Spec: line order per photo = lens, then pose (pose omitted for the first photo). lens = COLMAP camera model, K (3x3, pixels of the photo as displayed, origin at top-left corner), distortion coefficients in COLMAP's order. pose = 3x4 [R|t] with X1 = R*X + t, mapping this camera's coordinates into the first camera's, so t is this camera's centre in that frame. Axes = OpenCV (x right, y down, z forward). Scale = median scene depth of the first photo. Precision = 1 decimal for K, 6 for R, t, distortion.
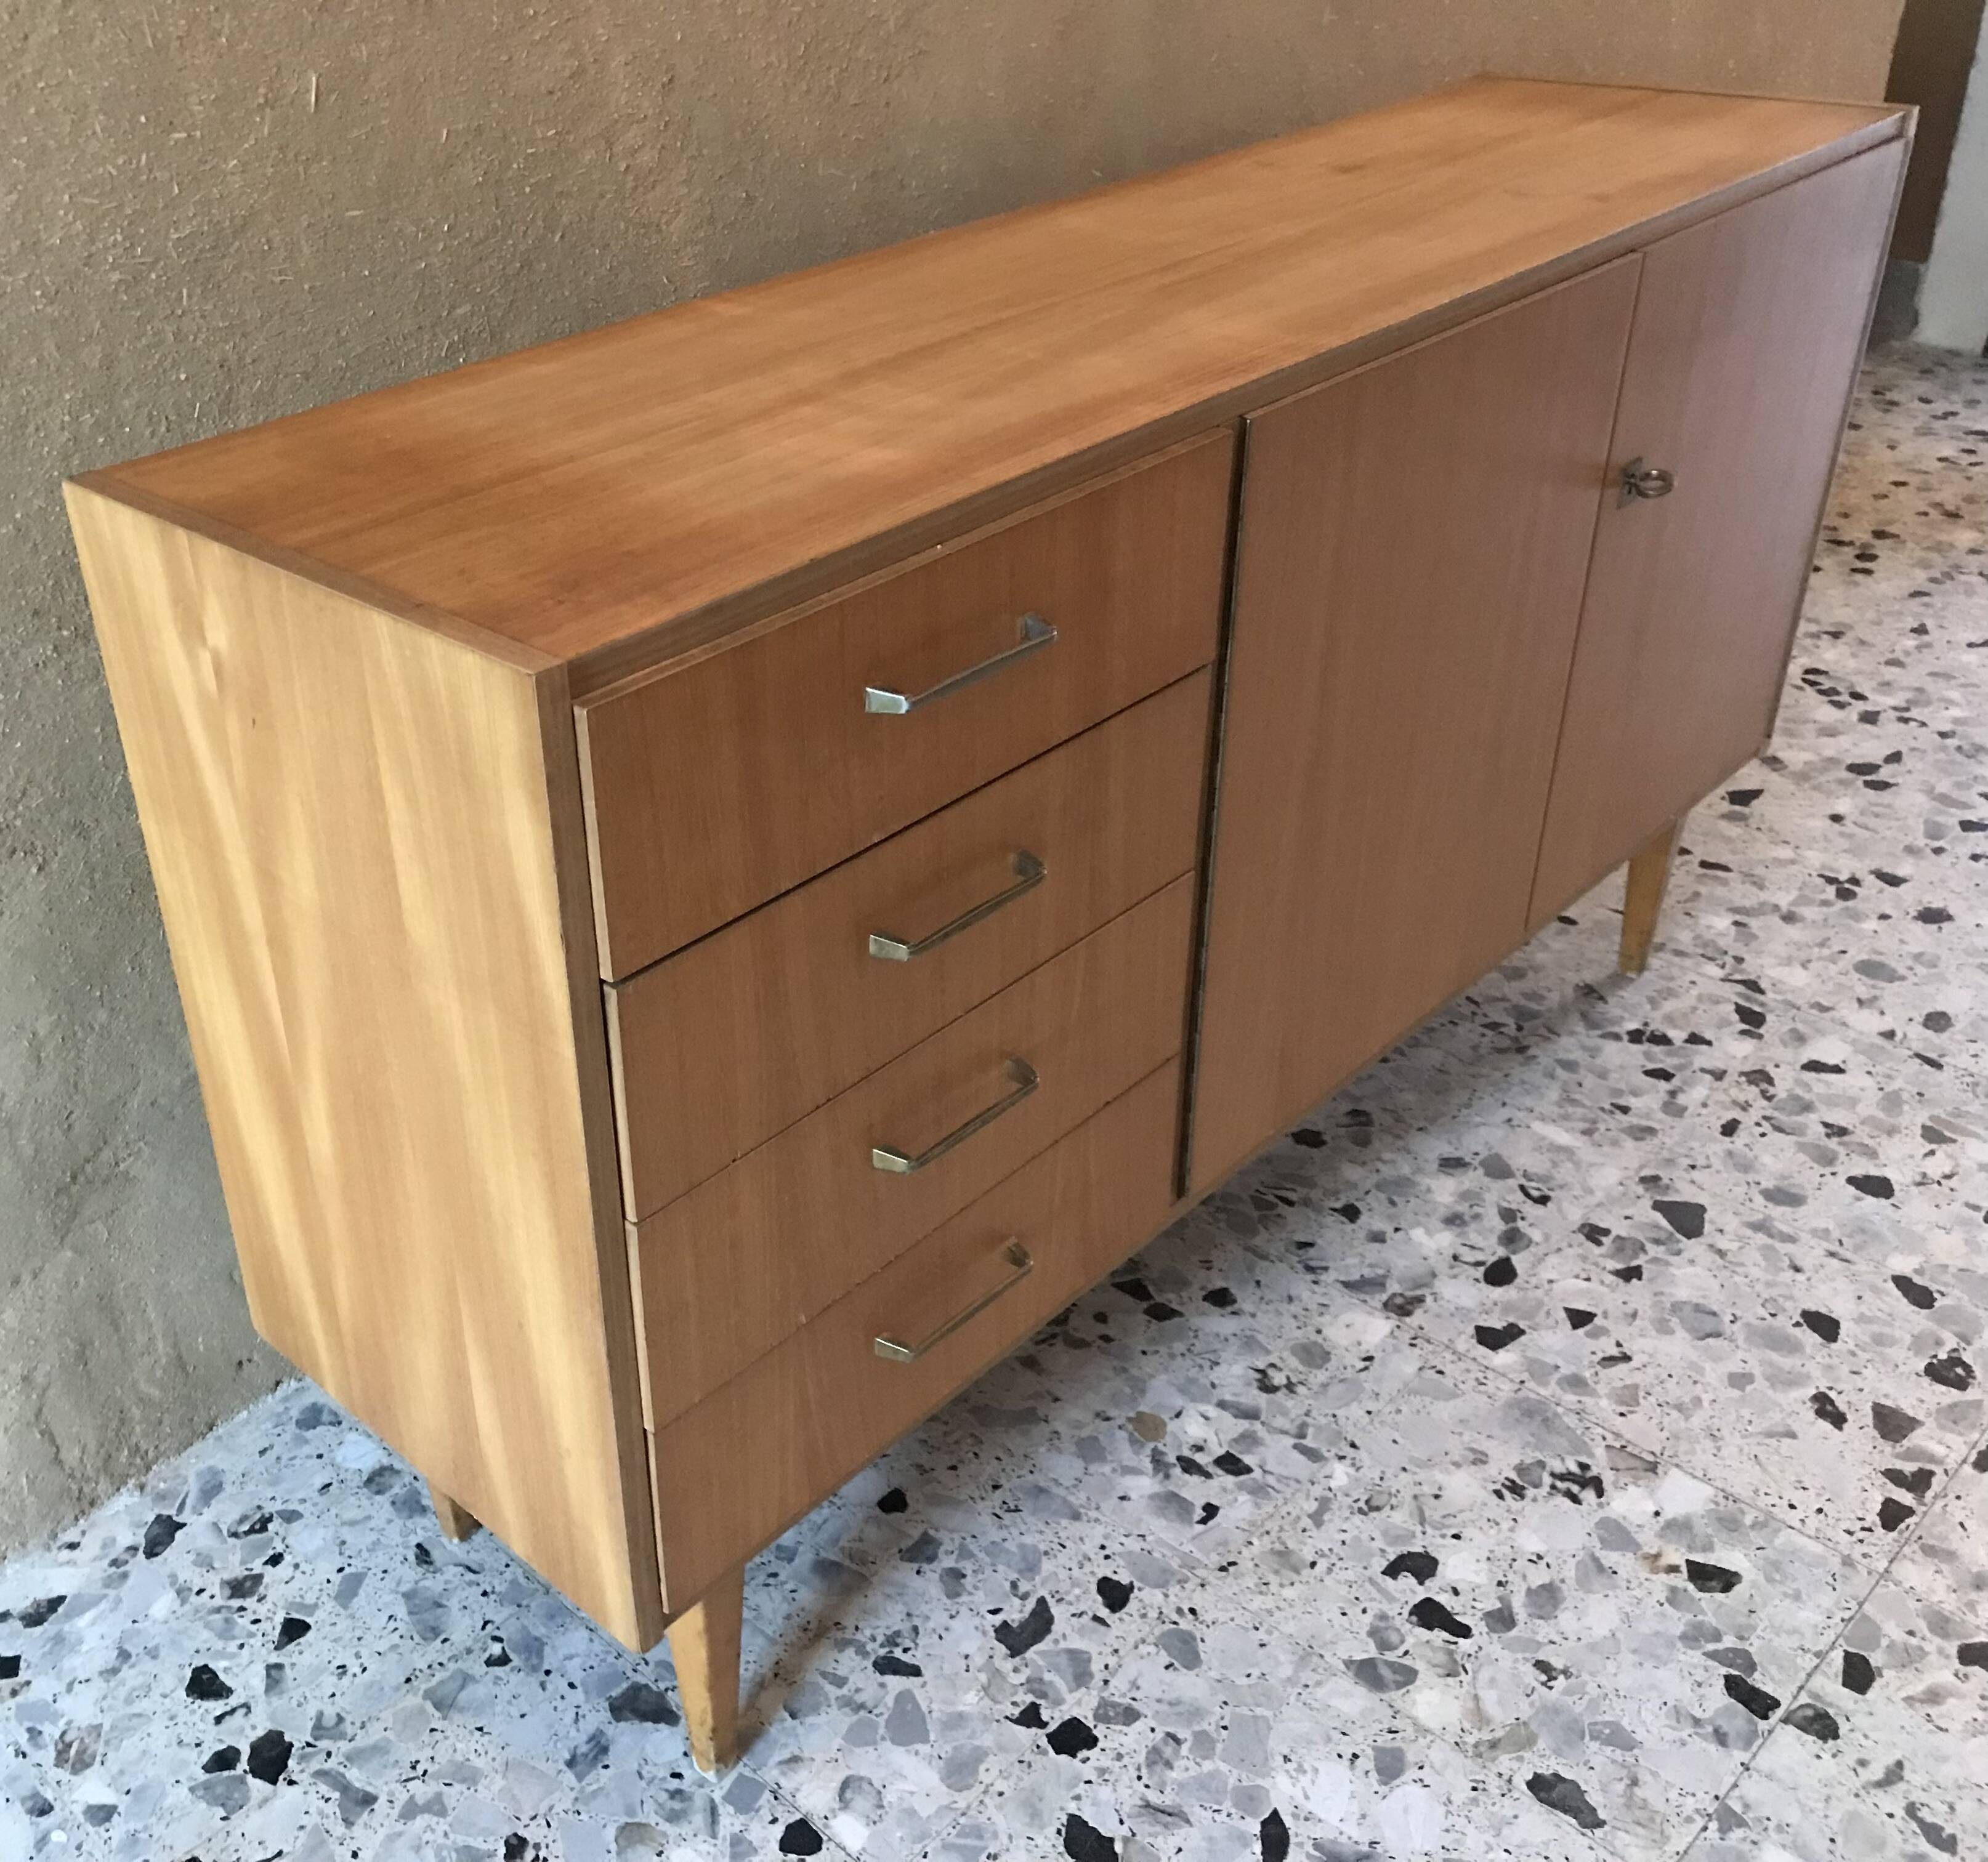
lens RADIAL K [[2034.5, 0, 744.9], [0, 2034.5, 925.3], [0, 0, 1]] dist [0.014593, 0.000000]
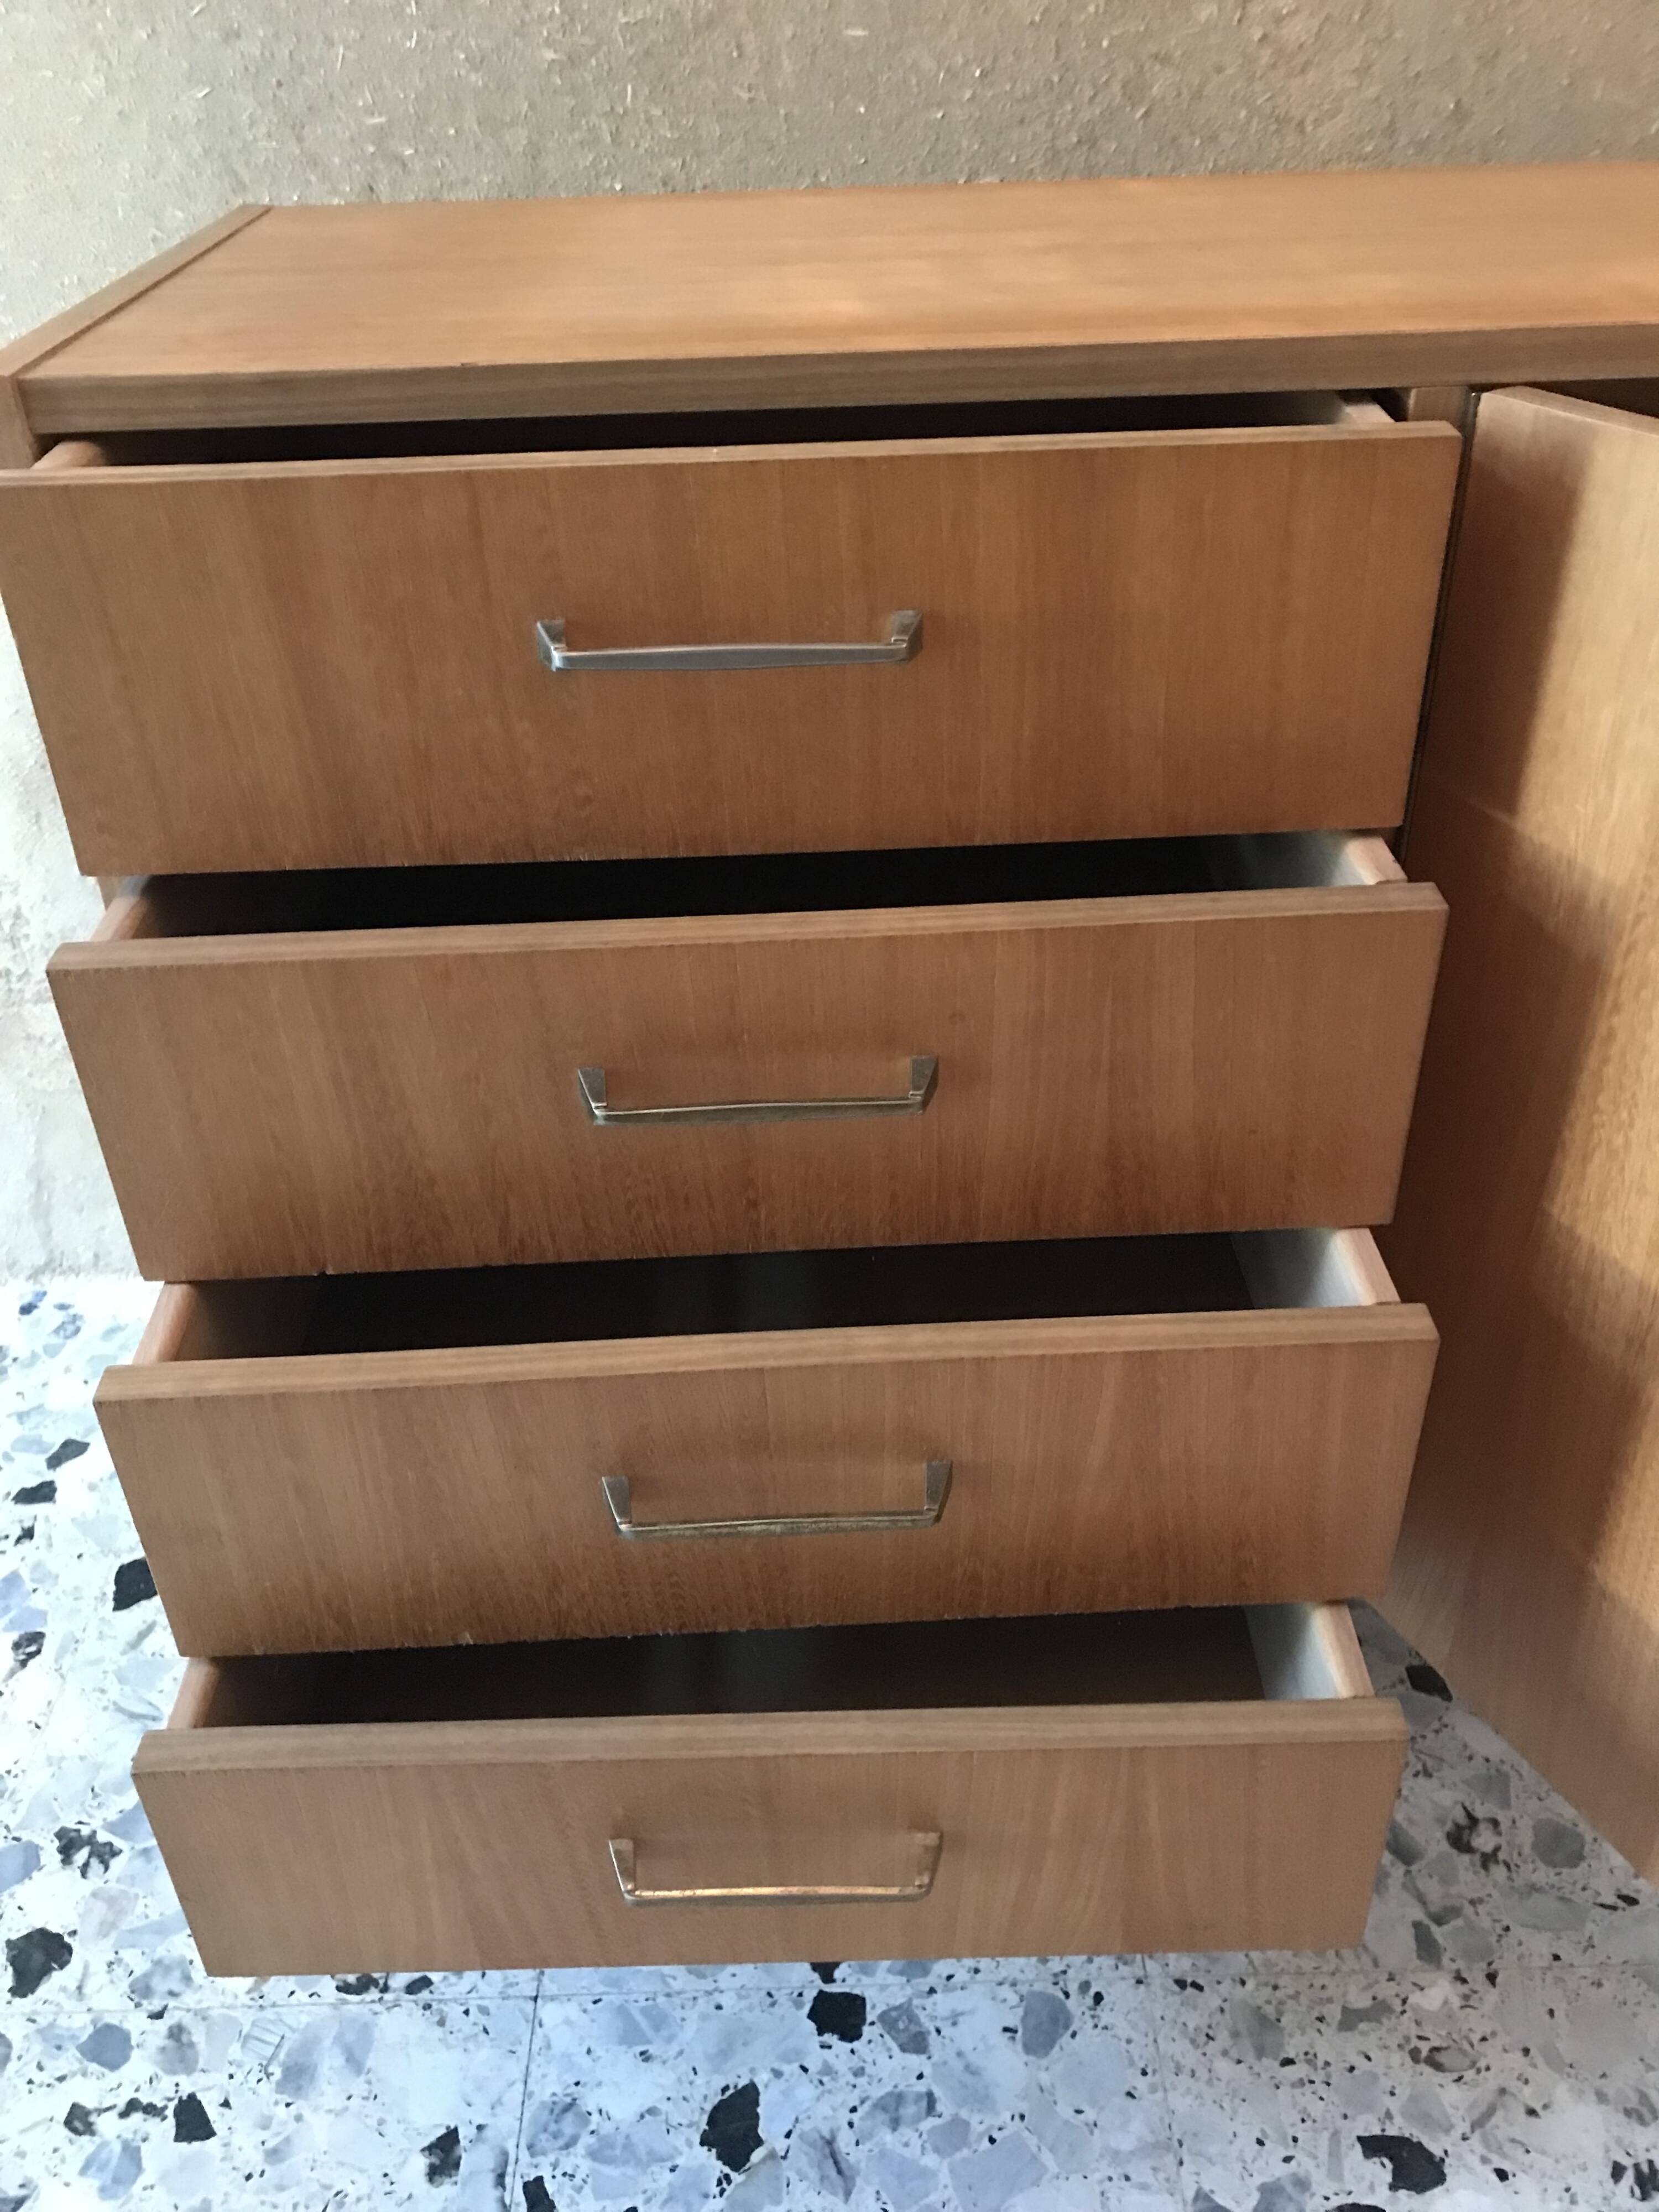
lens RADIAL K [[1804.0, 0, 824.5], [0, 1804.0, 1092.7], [0, 0, 1]] dist [0.077493, -0.096300]
pose [[0.733836, 0.395993, -0.551973, 0.380409], [-0.354197, 0.916380, 0.186527, -0.067927], [0.579680, 0.058627, 0.812732, 0.349902]]
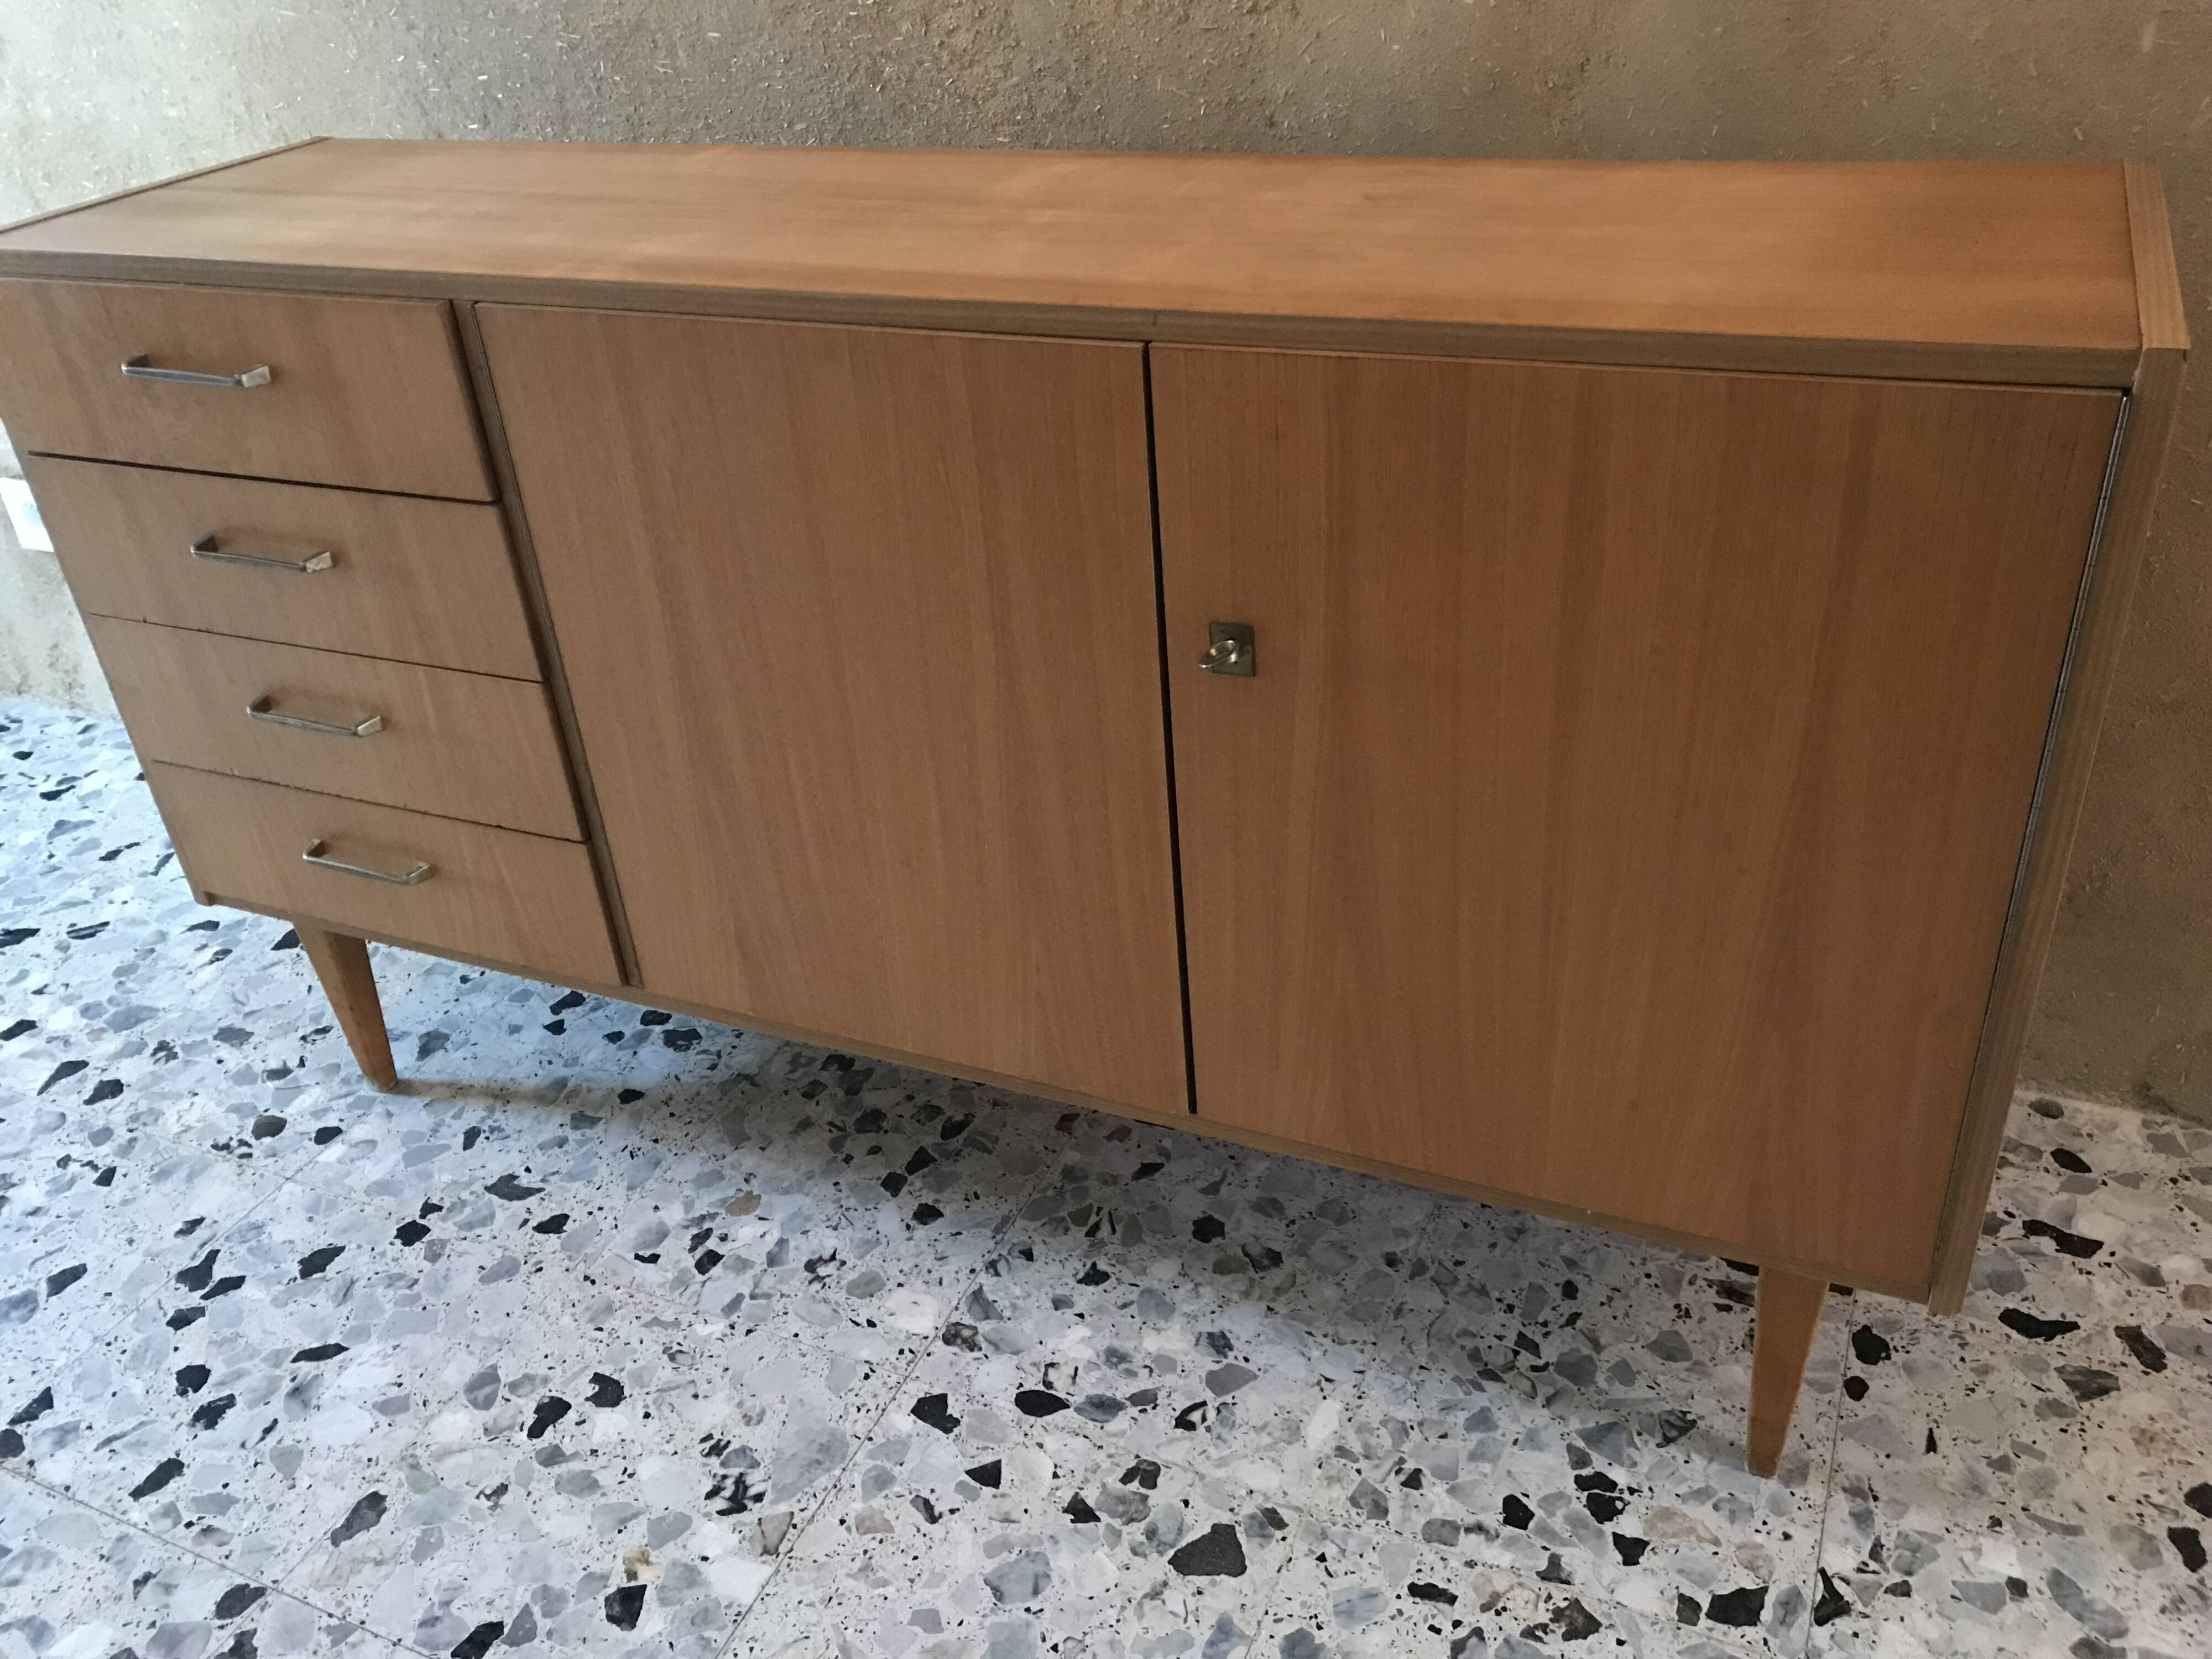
lens RADIAL K [[1818.7, 0, 1106.0], [0, 1818.7, 822.5], [0, 0, 1]] dist [0.000576, 0.024271]
pose [[0.370179, 0.496368, -0.785230, 1.046126], [-0.428913, 0.841112, 0.329491, -0.387049], [0.824015, 0.214826, 0.524260, 0.633823]]
